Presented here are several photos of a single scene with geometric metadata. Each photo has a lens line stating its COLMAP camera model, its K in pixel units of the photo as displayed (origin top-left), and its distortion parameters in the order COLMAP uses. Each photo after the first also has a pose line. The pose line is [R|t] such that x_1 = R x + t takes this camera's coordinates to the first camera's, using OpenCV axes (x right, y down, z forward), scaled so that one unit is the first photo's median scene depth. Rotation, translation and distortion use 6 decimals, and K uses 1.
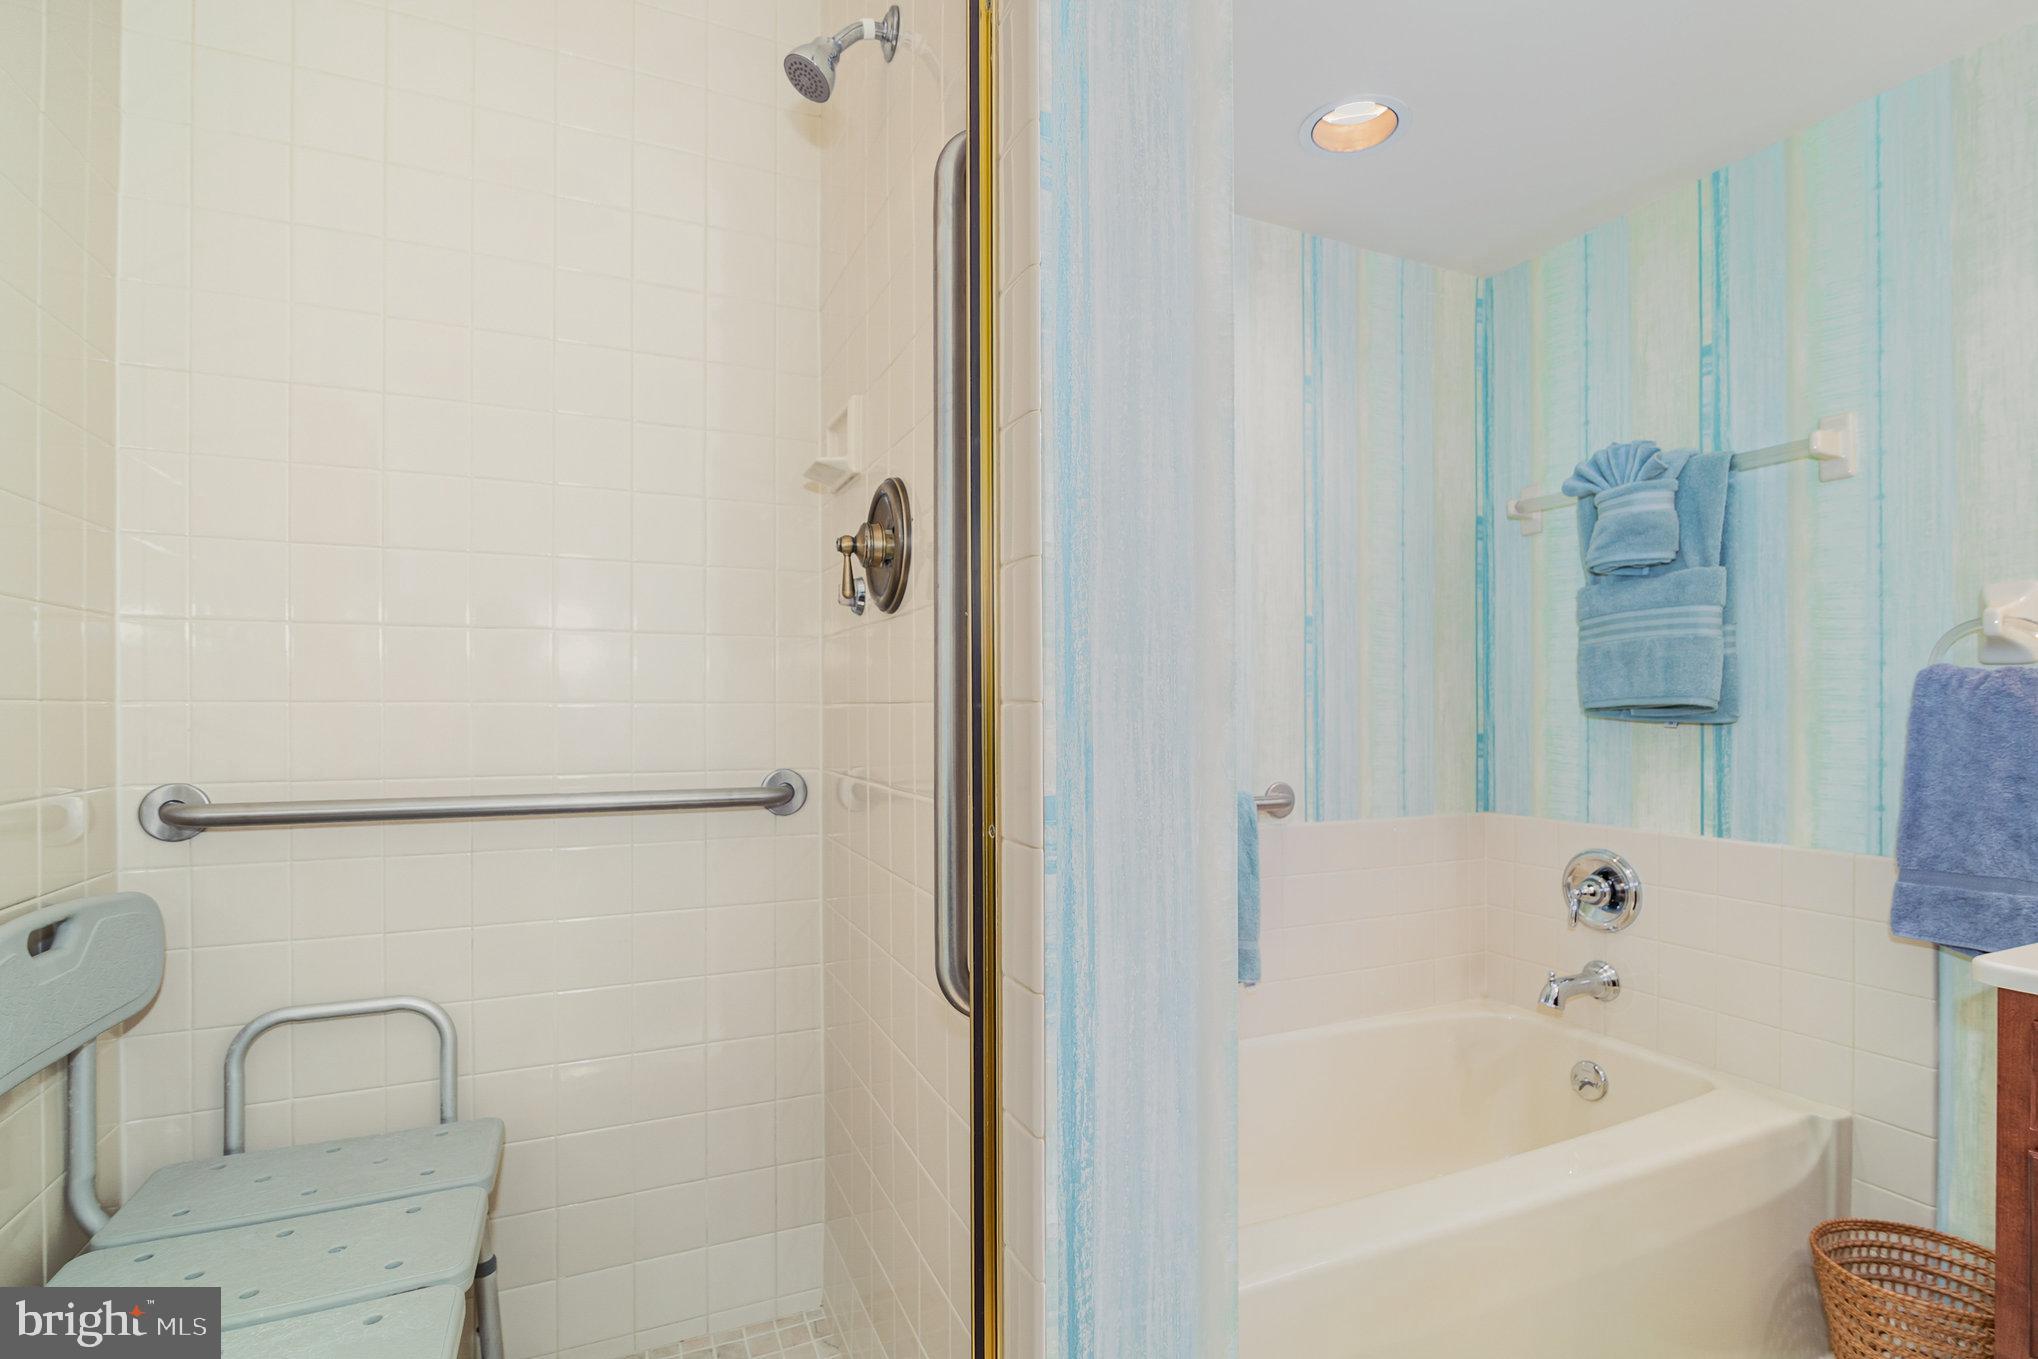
lens RADIAL K [[952.1, 0, 1063.6], [0, 952.1, 707.4], [0, 0, 1]] dist [-0.014210, -0.000053]
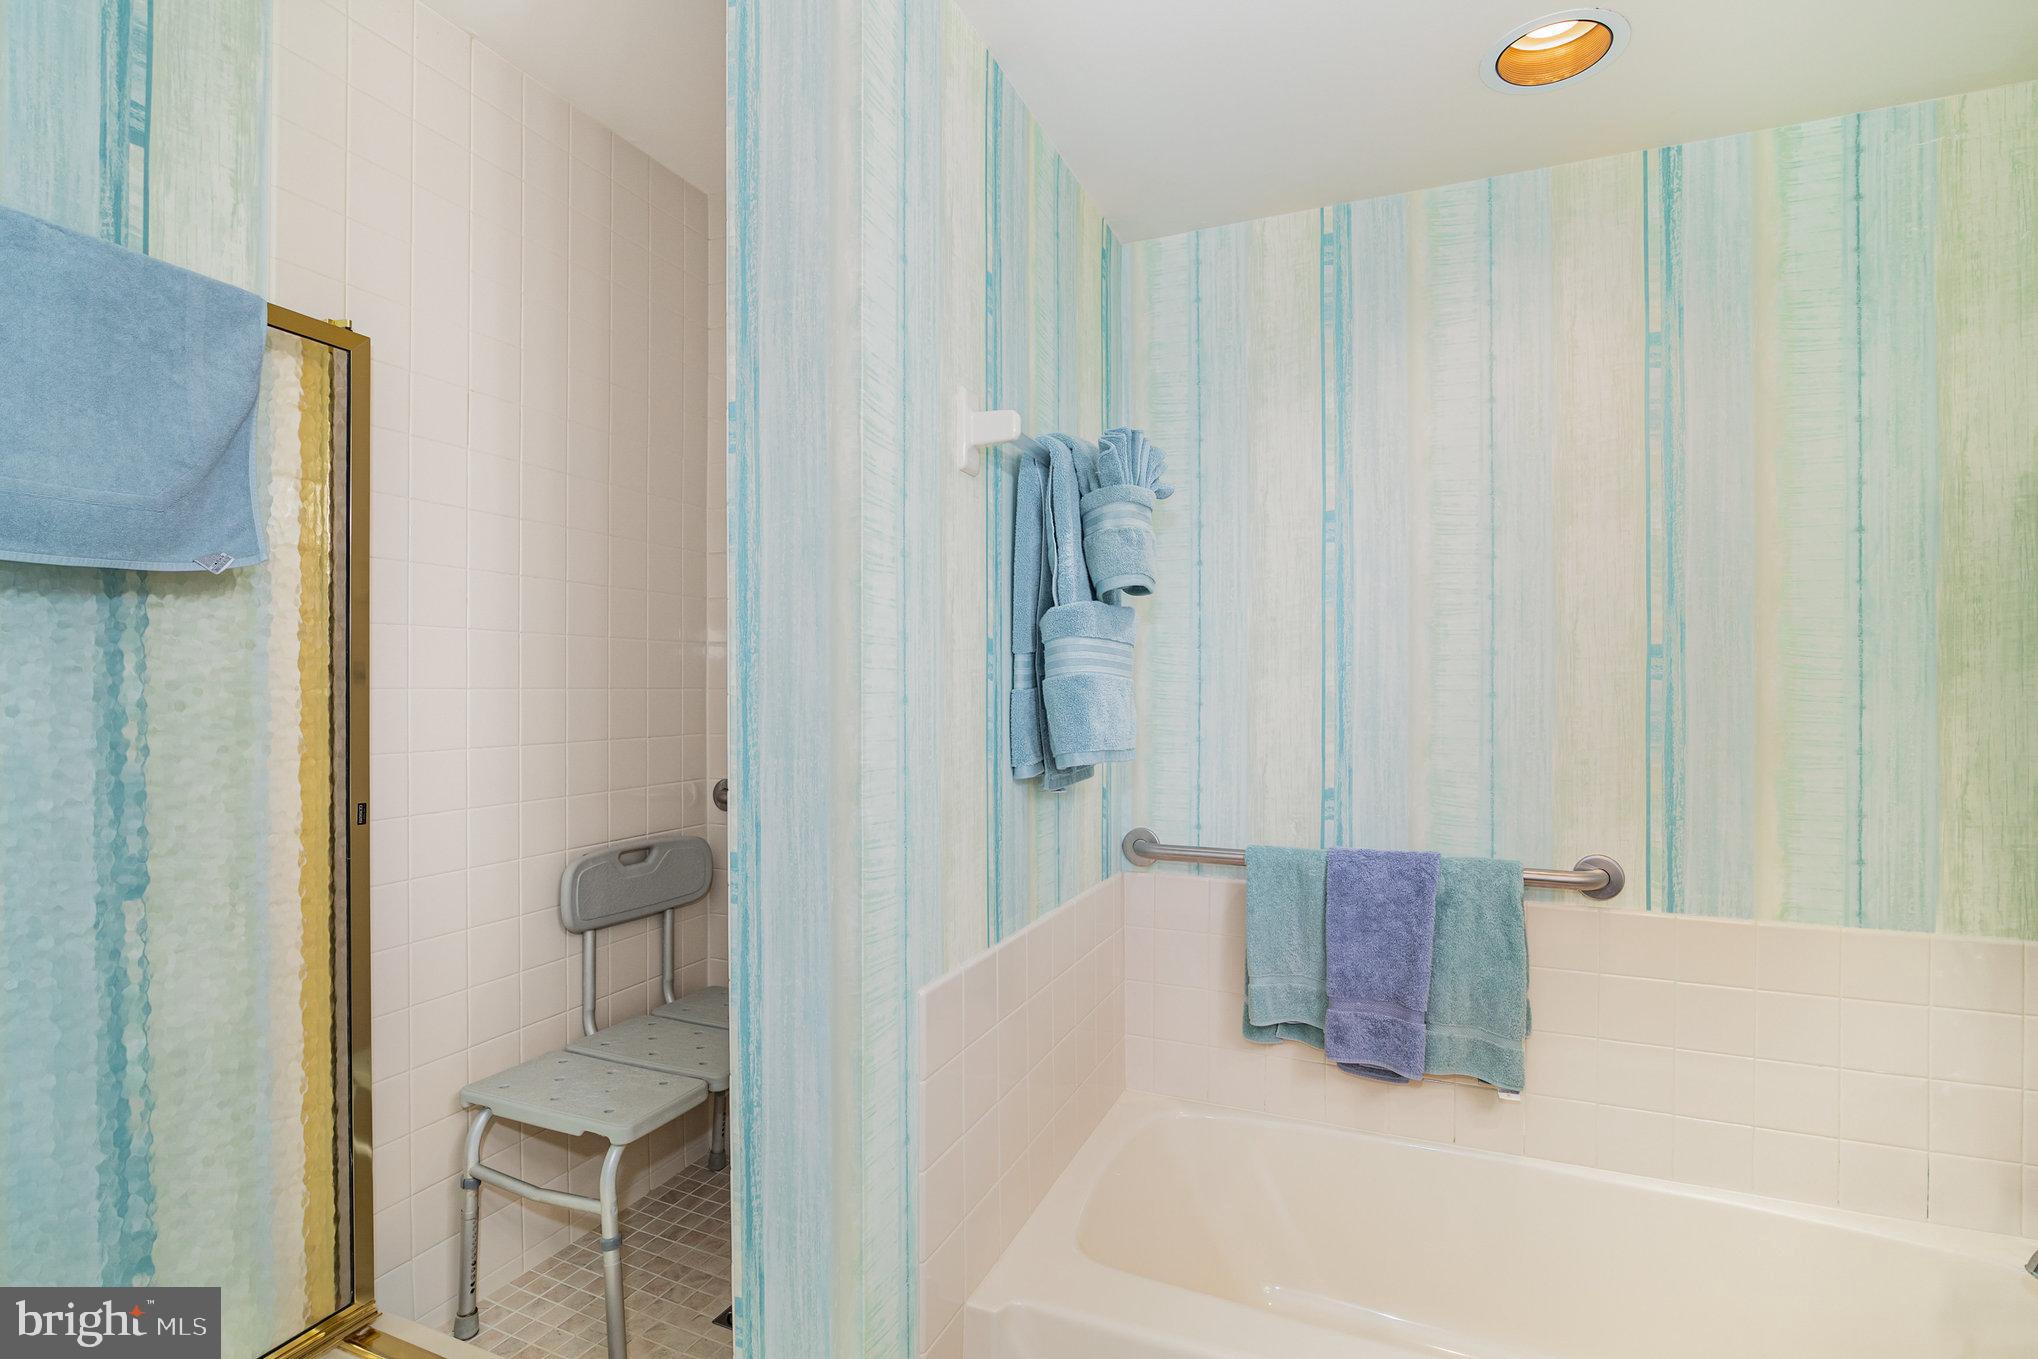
lens RADIAL K [[952.1, 0, 1027.6], [0, 952.1, 692.6], [0, 0, 1]] dist [-0.014210, -0.000053]
pose [[0.677908, 0.006849, -0.735115, 0.564558], [-0.005693, 0.999976, 0.004066, -0.067848], [0.735125, 0.001428, 0.677930, 0.126052]]
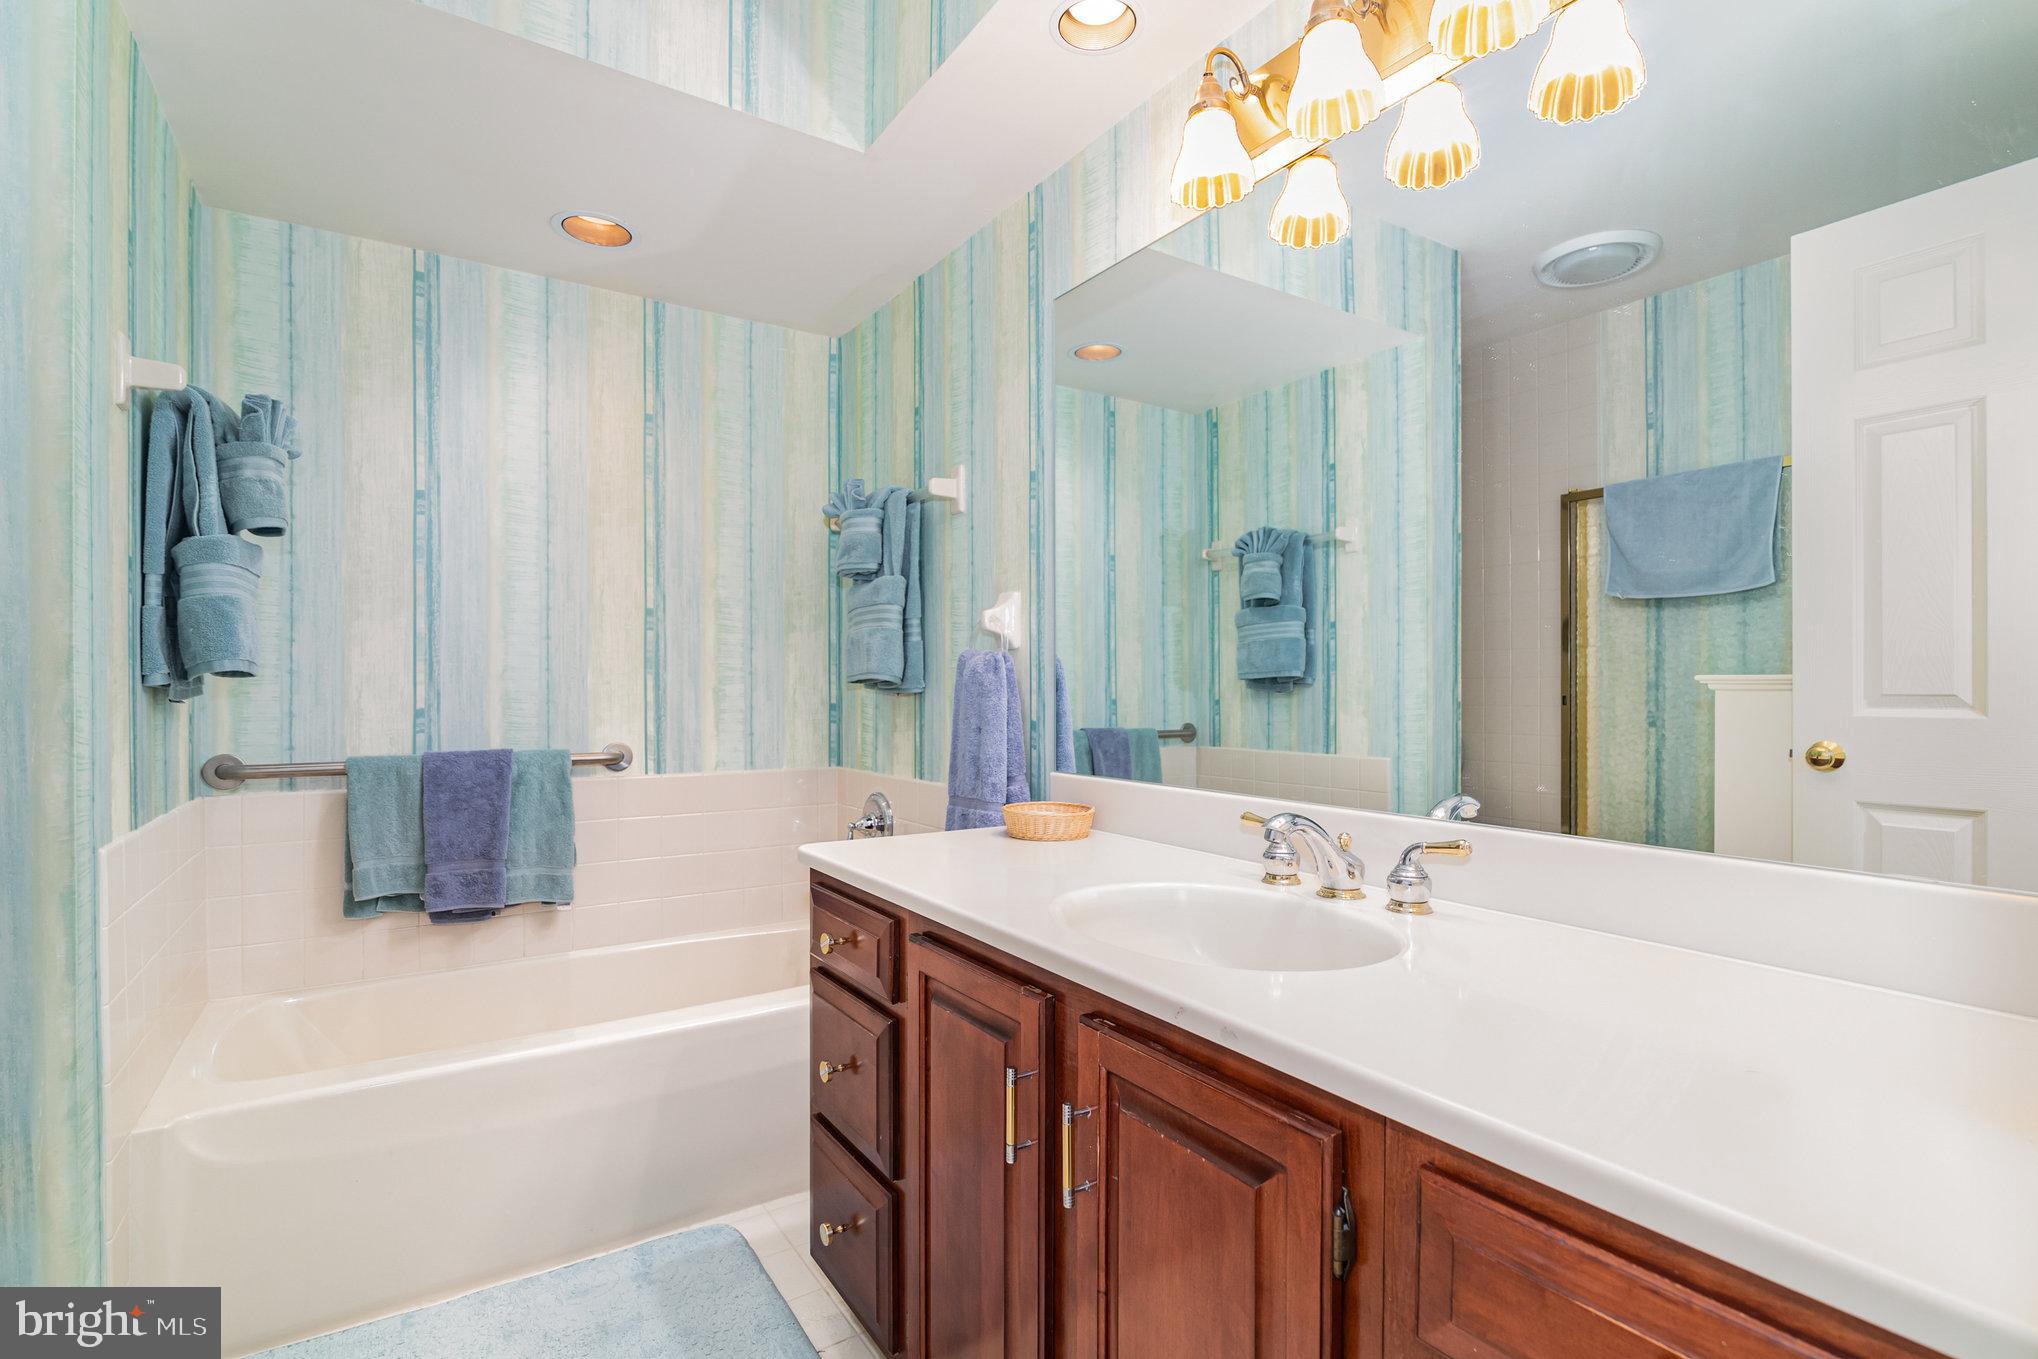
lens RADIAL K [[952.1, 0, 1017.8], [0, 952.1, 691.1], [0, 0, 1]] dist [-0.014210, -0.000053]
pose [[0.989042, 0.002543, 0.147612, 0.651643], [-0.002343, 0.999996, -0.001534, 0.015124], [-0.147616, 0.001171, 0.989044, -0.348968]]
